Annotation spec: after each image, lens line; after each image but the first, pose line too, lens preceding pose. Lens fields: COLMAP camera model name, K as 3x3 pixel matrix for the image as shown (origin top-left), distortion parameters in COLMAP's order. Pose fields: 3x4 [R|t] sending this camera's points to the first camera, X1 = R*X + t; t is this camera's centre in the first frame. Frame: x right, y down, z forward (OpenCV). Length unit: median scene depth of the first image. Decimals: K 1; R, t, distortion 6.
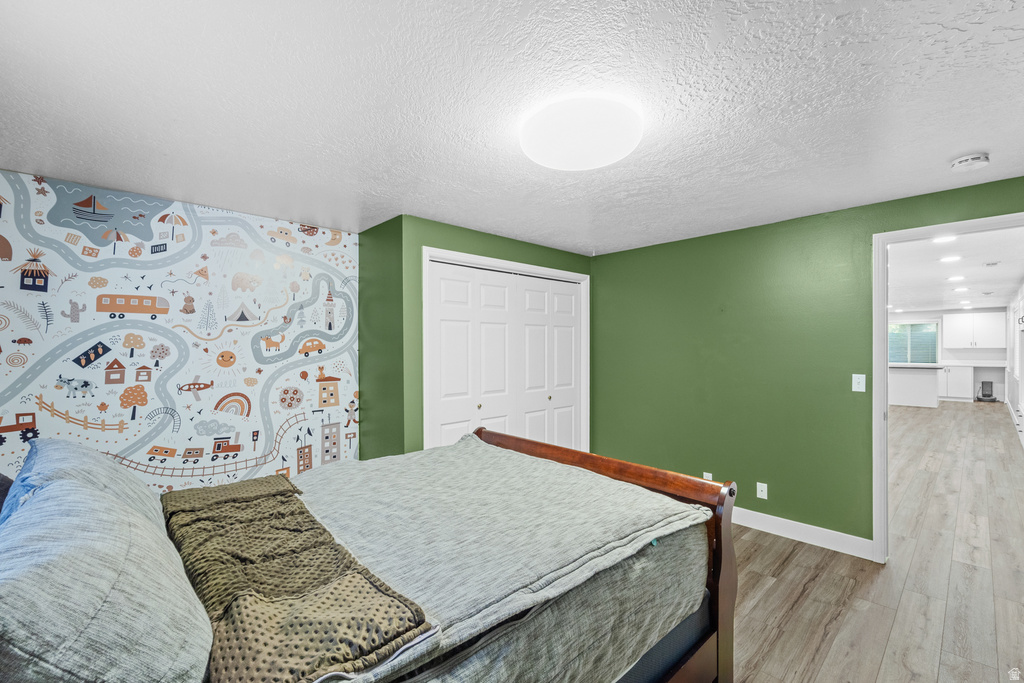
lens RADIAL K [[430.1, 0, 515.9], [0, 430.1, 347.6], [0, 0, 1]] dist [0.000975, -0.002848]
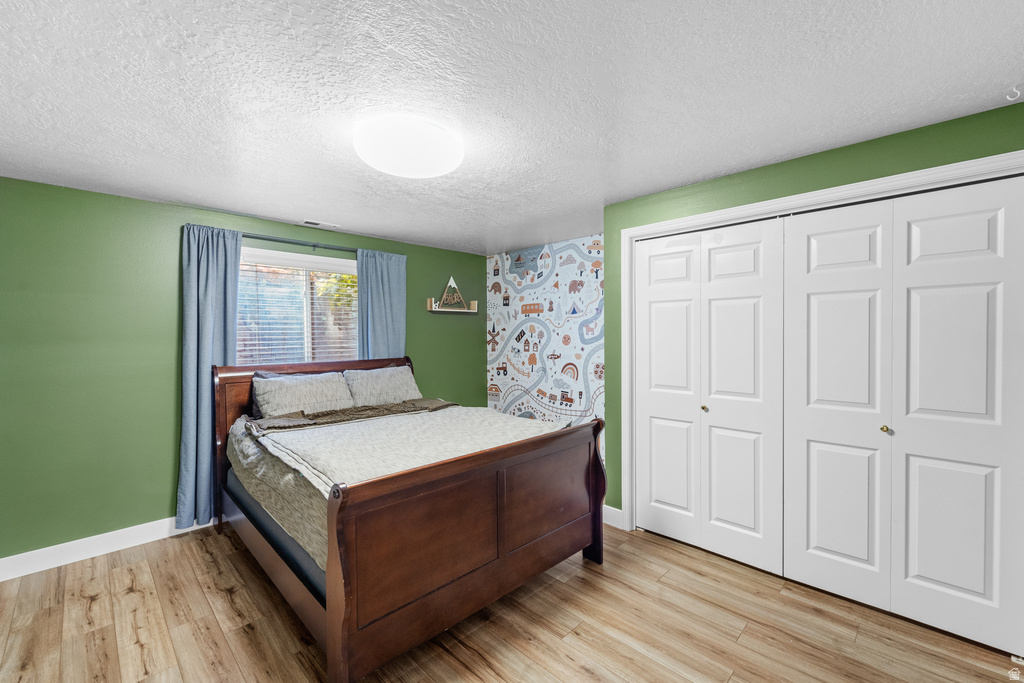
lens RADIAL K [[430.1, 0, 512.3], [0, 430.1, 338.9], [0, 0, 1]] dist [0.000975, -0.002848]
pose [[0.034306, 0.016712, -0.999272, 0.890811], [0.004751, 0.999846, 0.016885, -0.003445], [0.999400, -0.005327, 0.034222, 0.820753]]
